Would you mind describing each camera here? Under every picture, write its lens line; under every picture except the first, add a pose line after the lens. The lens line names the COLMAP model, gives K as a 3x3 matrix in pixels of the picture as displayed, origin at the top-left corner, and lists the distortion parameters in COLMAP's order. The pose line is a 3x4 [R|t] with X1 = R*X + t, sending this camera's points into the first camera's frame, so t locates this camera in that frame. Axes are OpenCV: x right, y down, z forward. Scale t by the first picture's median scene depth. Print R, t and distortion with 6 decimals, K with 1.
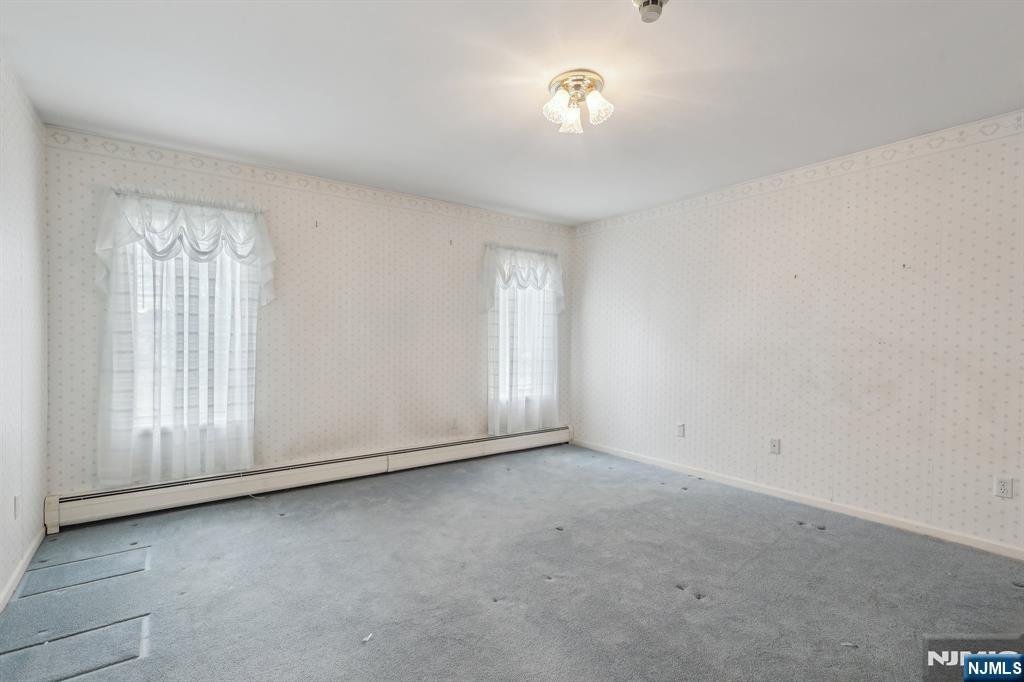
lens RADIAL K [[480.2, 0, 518.3], [0, 480.2, 345.0], [0, 0, 1]] dist [0.004180, -0.000899]
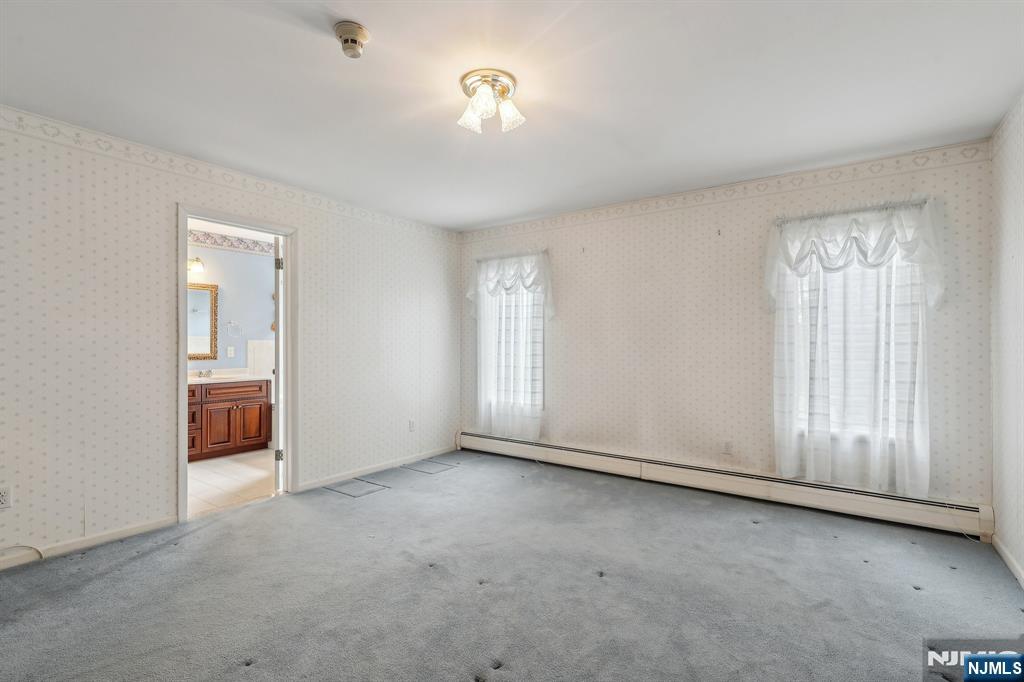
lens RADIAL K [[480.2, 0, 517.7], [0, 480.2, 339.2], [0, 0, 1]] dist [0.004180, -0.000899]
pose [[0.306604, -0.016063, -0.951701, 0.593788], [-0.015768, 0.999635, -0.021952, -0.000112], [0.951706, 0.021737, 0.306239, 0.431095]]
